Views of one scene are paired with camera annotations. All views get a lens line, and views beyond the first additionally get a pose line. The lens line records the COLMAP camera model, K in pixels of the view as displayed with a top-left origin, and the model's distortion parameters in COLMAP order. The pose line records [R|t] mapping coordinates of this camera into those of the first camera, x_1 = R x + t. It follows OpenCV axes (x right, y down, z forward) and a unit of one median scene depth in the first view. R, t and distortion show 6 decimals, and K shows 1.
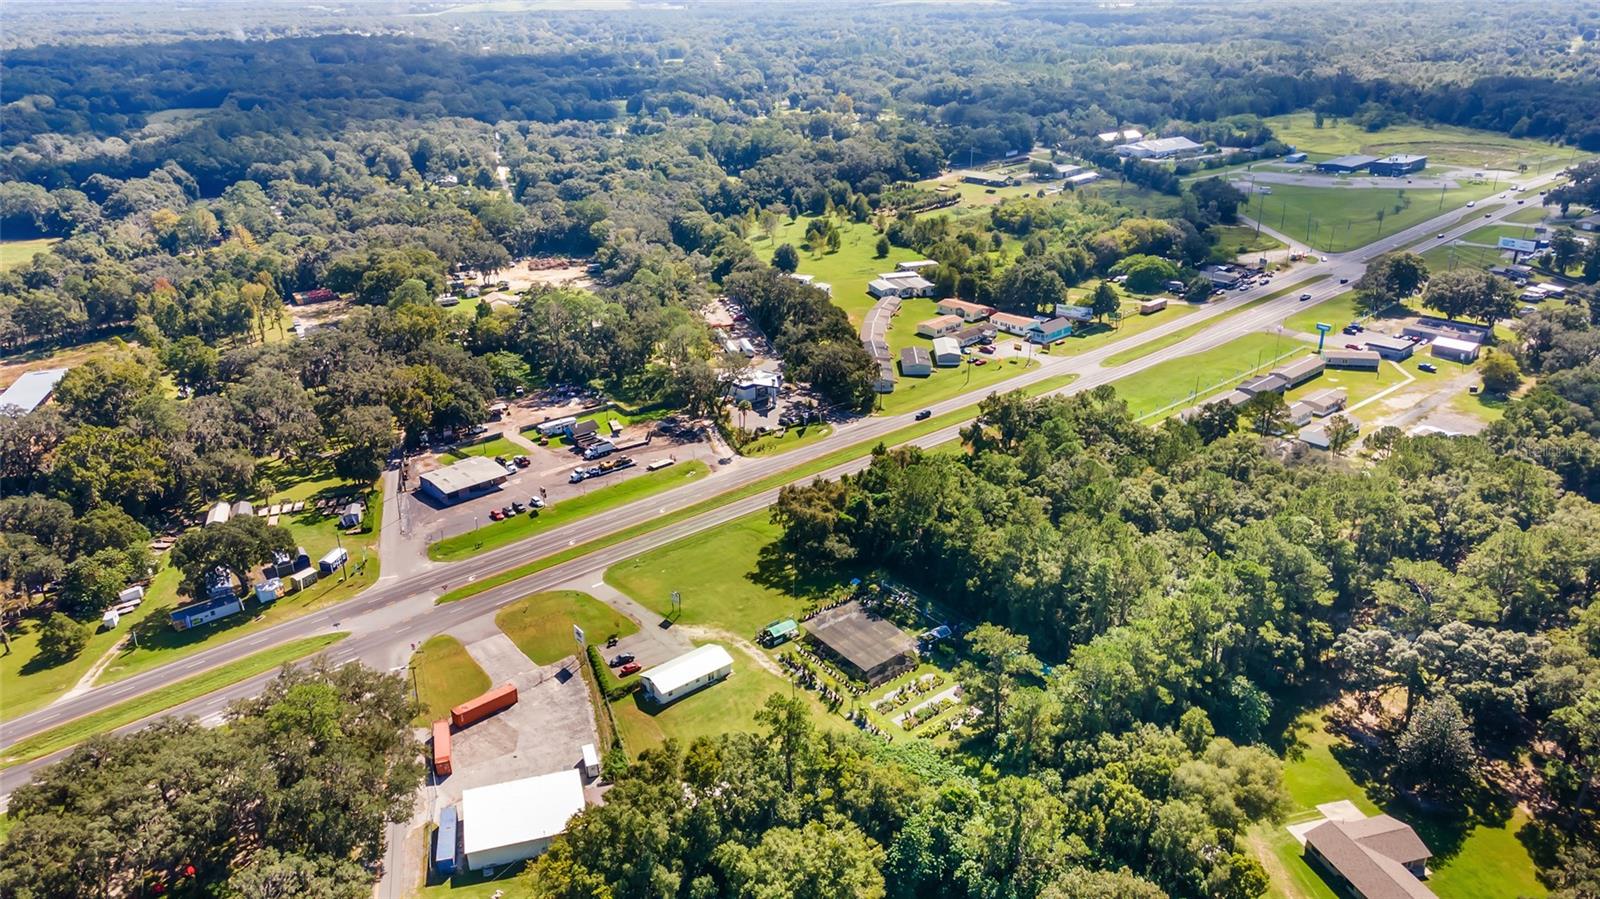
lens RADIAL K [[1153.8, 0, 800.0], [0, 1153.8, 449.5], [0, 0, 1]] dist [0.037145, 0.005729]
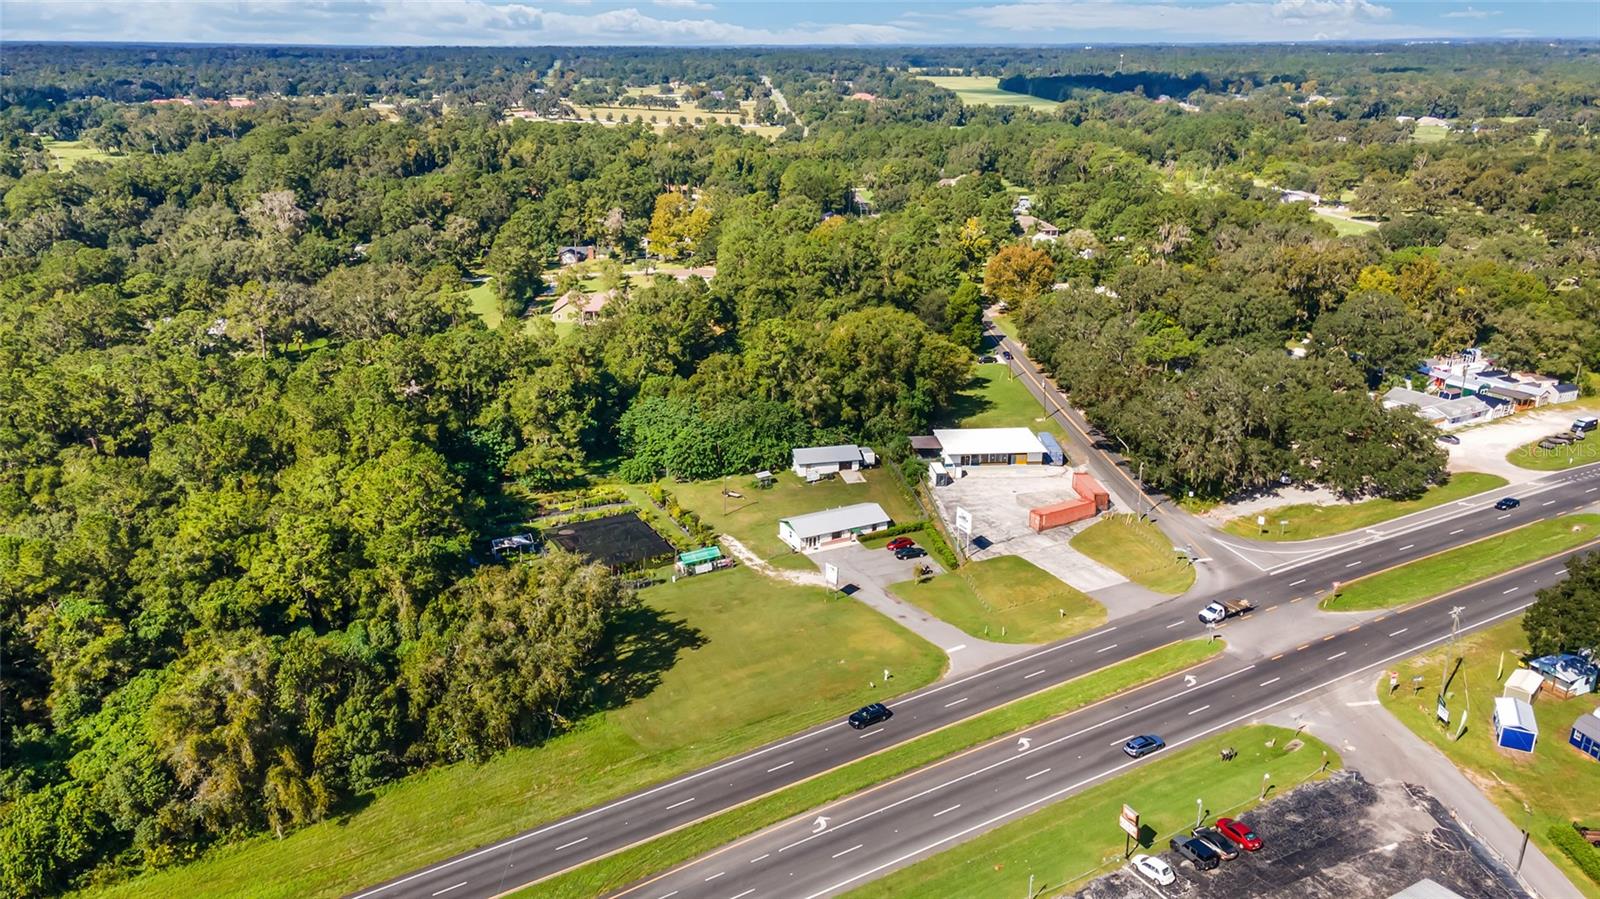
lens RADIAL K [[1153.8, 0, 800.0], [0, 1153.8, 449.5], [0, 0, 1]] dist [0.037145, 0.005729]
pose [[-0.975382, -0.065138, 0.210684, -0.198328], [0.093173, 0.744190, 0.661437, -0.329510], [-0.199874, 0.664784, -0.719801, 1.266375]]
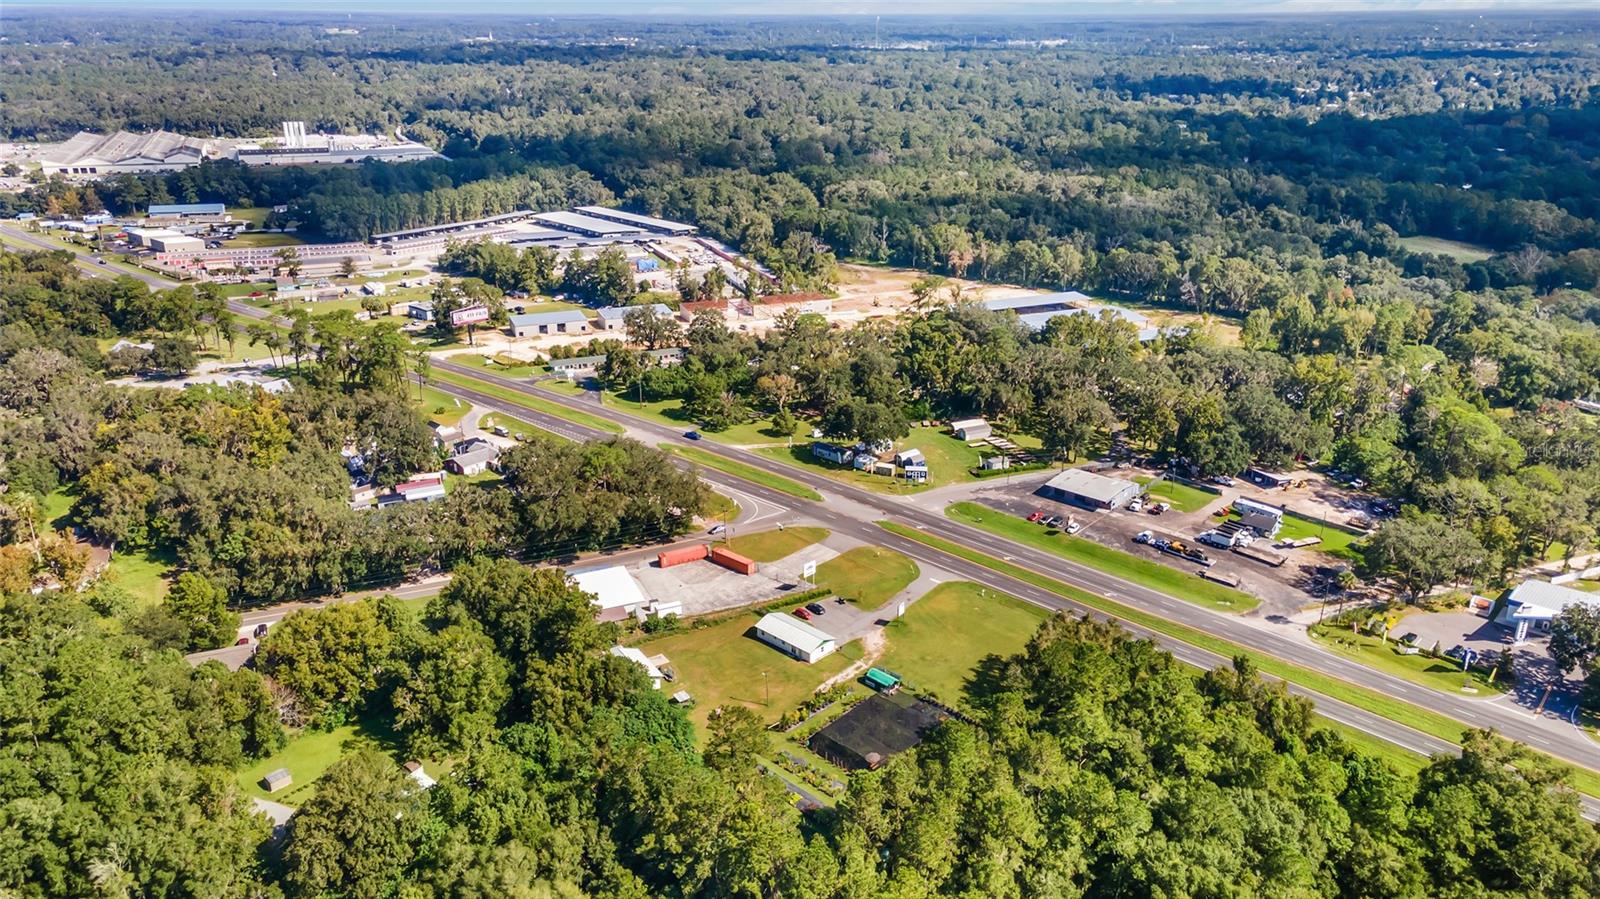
lens RADIAL K [[1153.8, 0, 800.0], [0, 1153.8, 449.5], [0, 0, 1]] dist [0.037145, 0.005729]
pose [[0.102943, 0.363769, -0.925783, 0.693643], [-0.381181, 0.874102, 0.301077, -0.240678], [0.918751, 0.321897, 0.228645, 0.555538]]
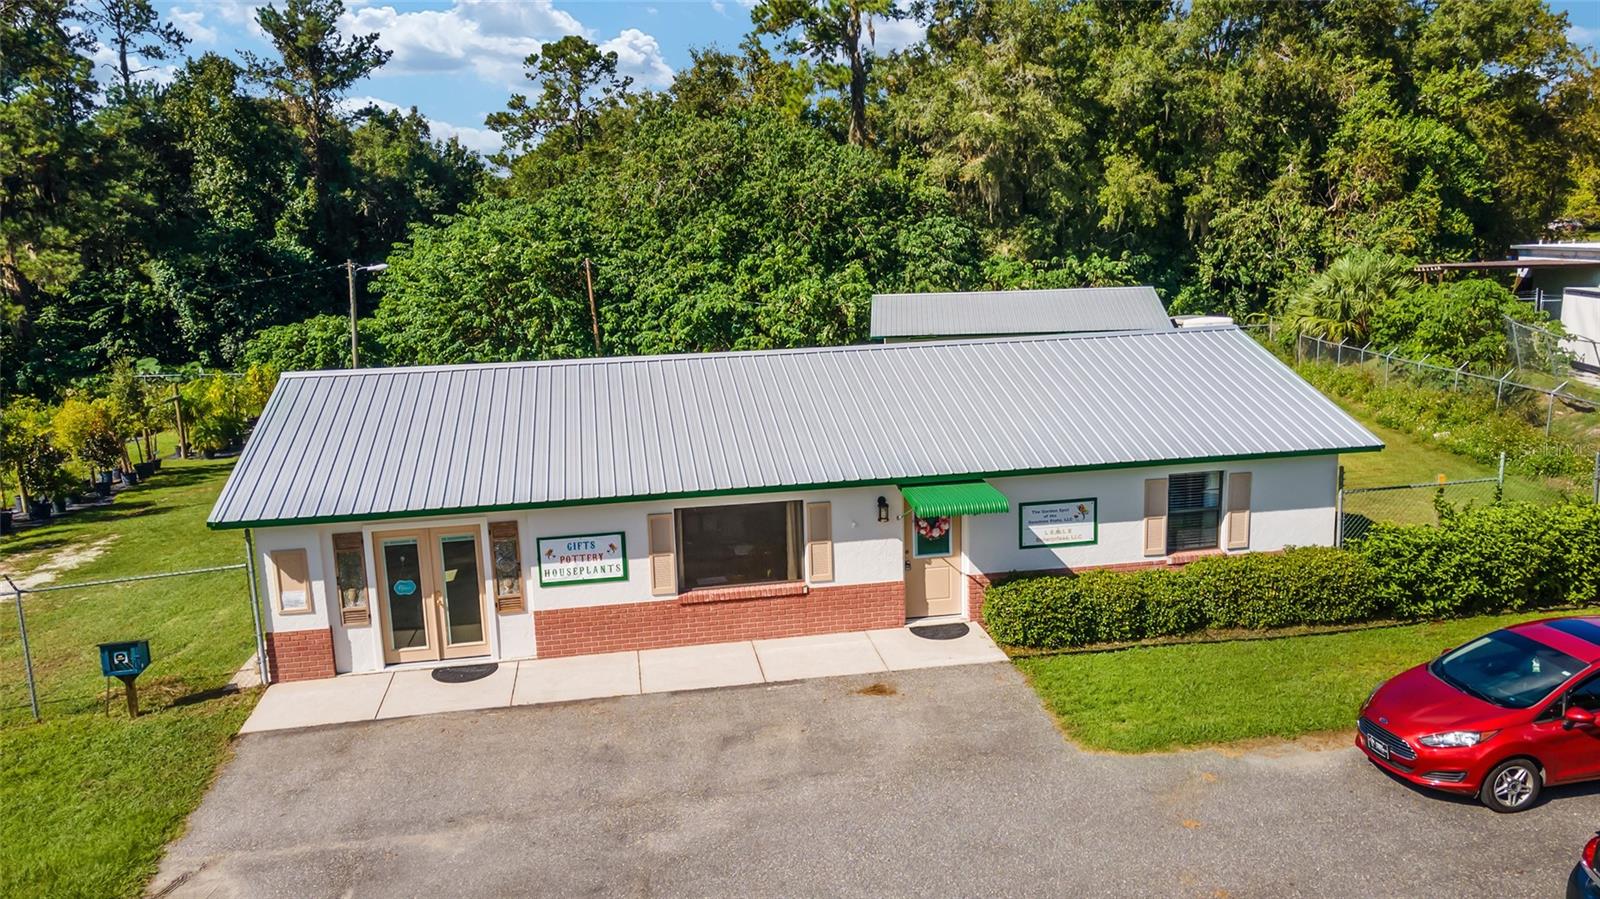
lens RADIAL K [[1179.0, 0, 779.3], [0, 1179.0, 449.7], [0, 0, 1]] dist [0.003306, 0.002472]
pose [[-0.857193, -0.057407, 0.511785, -0.114620], [0.240599, 0.834007, 0.496532, 0.116518], [-0.455337, 0.548759, -0.701093, 0.854161]]
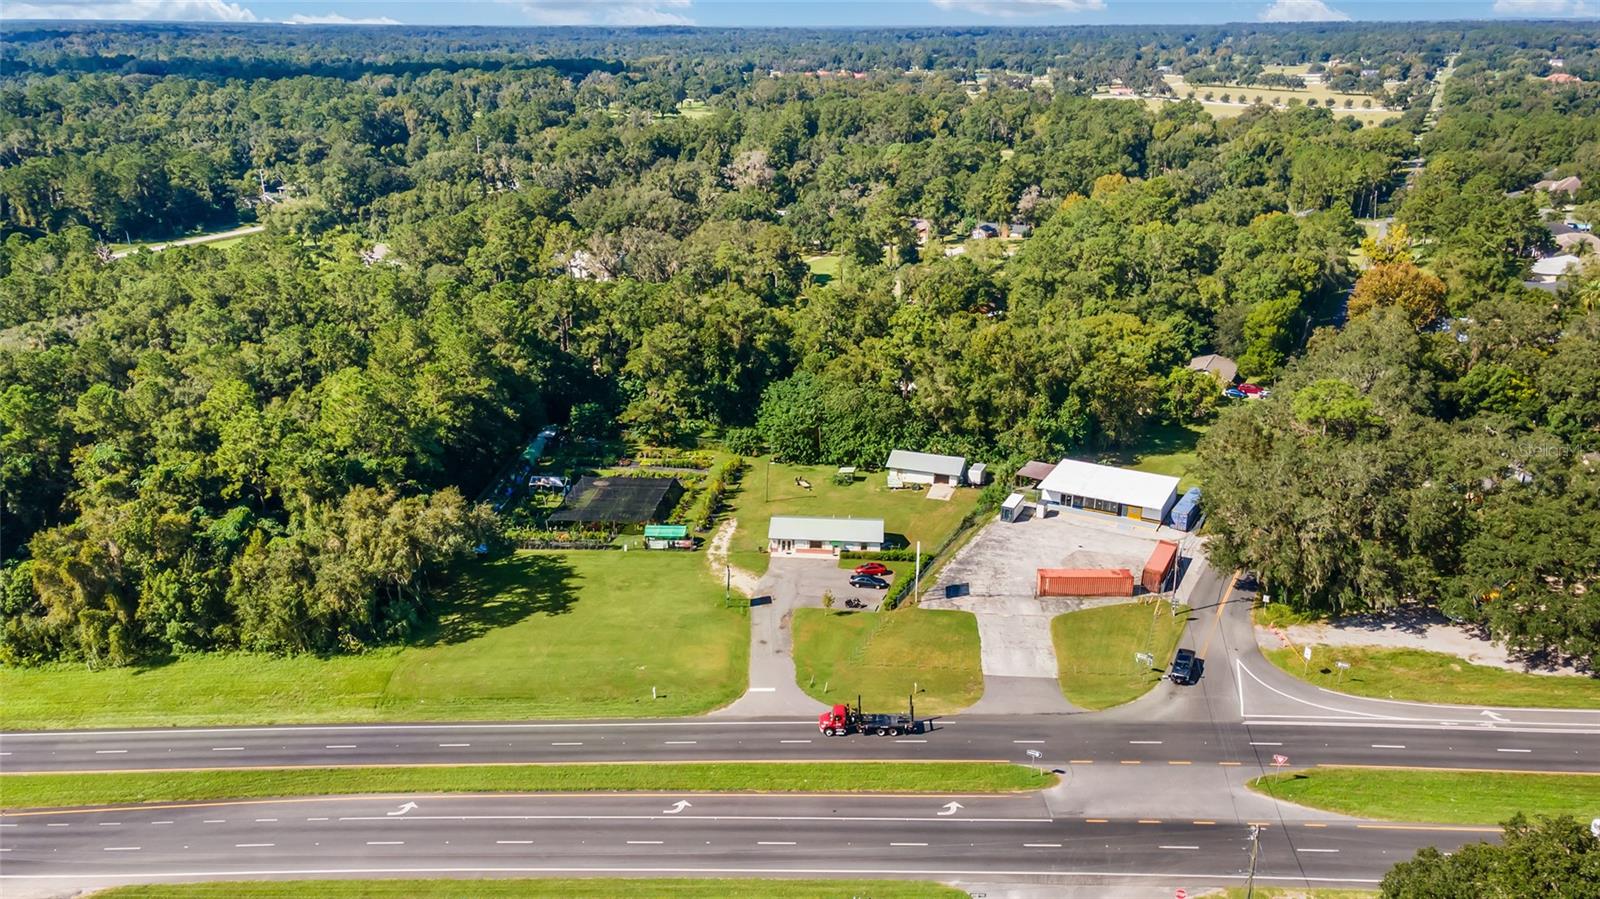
lens RADIAL K [[1153.8, 0, 800.0], [0, 1153.8, 449.5], [0, 0, 1]] dist [0.037145, 0.005729]
pose [[-0.717081, -0.235598, 0.655964, -0.460841], [0.274631, 0.769493, 0.576592, -0.238898], [-0.640603, 0.593611, -0.487086, 1.085440]]
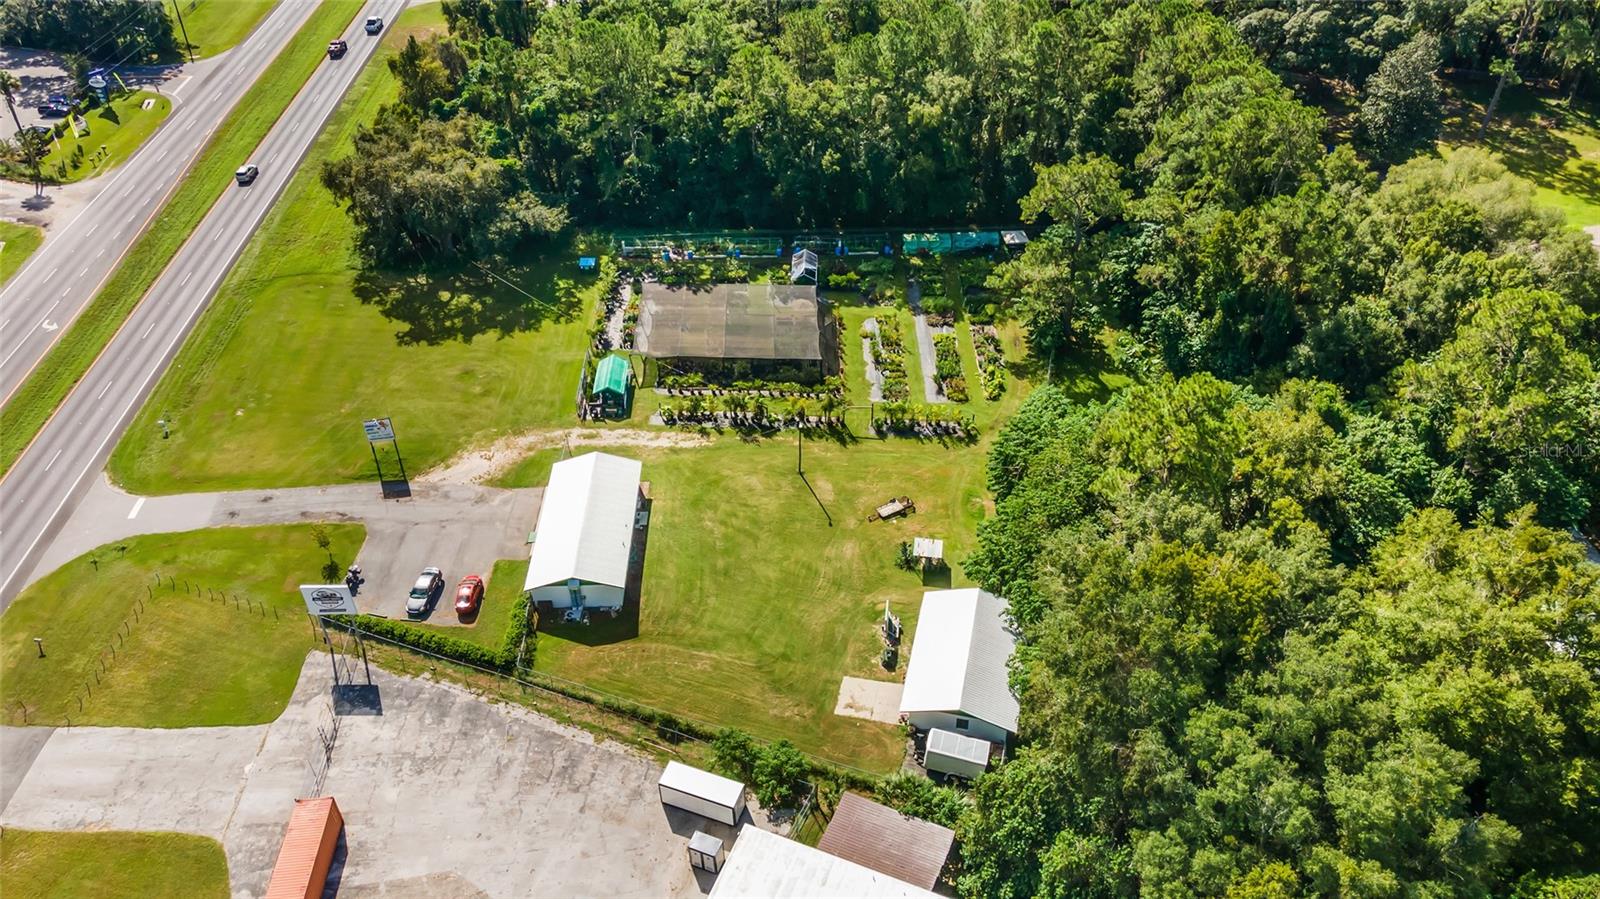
lens RADIAL K [[1153.8, 0, 800.0], [0, 1153.8, 449.5], [0, 0, 1]] dist [0.037145, 0.005729]
pose [[0.626554, -0.490129, 0.605973, -0.248816], [0.306340, 0.869803, 0.386779, 0.008561], [-0.716649, -0.056705, 0.695125, 0.494200]]
